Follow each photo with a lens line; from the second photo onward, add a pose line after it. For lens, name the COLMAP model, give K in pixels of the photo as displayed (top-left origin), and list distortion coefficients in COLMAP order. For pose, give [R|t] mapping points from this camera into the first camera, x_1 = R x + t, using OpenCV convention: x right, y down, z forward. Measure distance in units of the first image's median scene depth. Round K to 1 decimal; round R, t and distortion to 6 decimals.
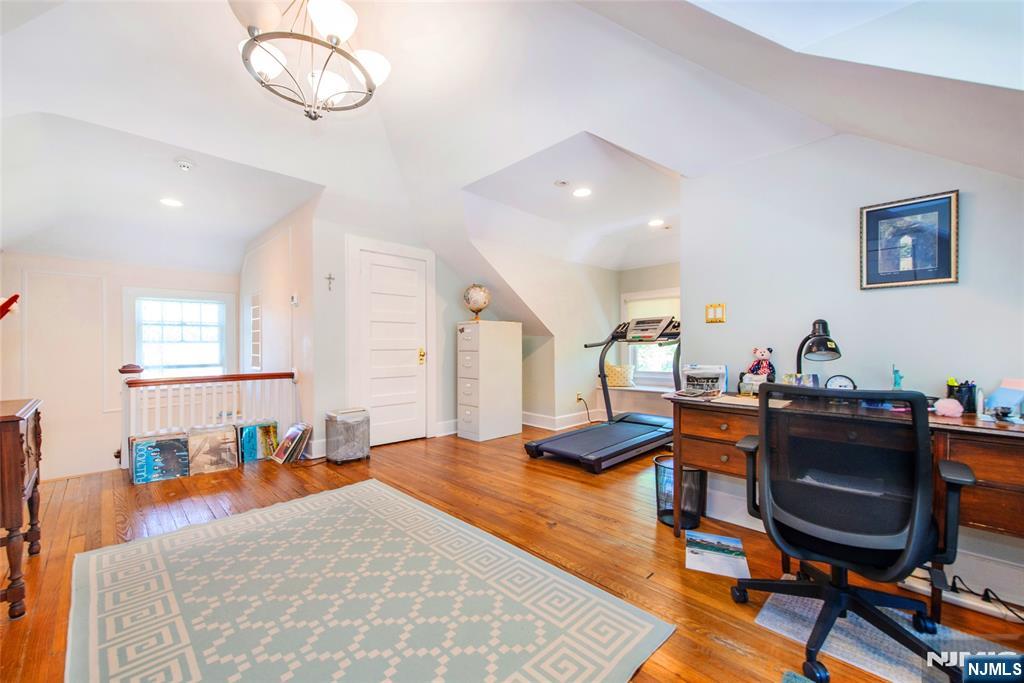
lens RADIAL K [[413.7, 0, 507.1], [0, 413.7, 349.3], [0, 0, 1]] dist [-0.001390, 0.000063]
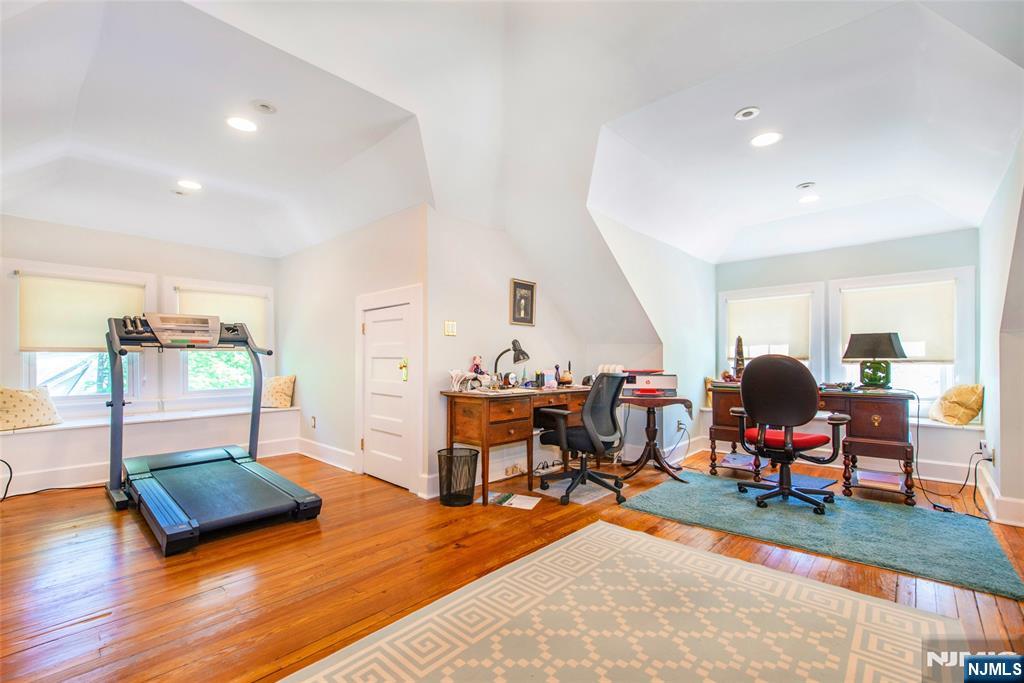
lens RADIAL K [[450.5, 0, 507.1], [0, 450.5, 342.3], [0, 0, 1]] dist [0.002015, 0.000128]
pose [[-0.053192, 0.033306, 0.998029, -1.062948], [0.005659, 0.999438, -0.033052, 0.000596], [-0.998568, 0.003890, -0.053350, 1.088699]]
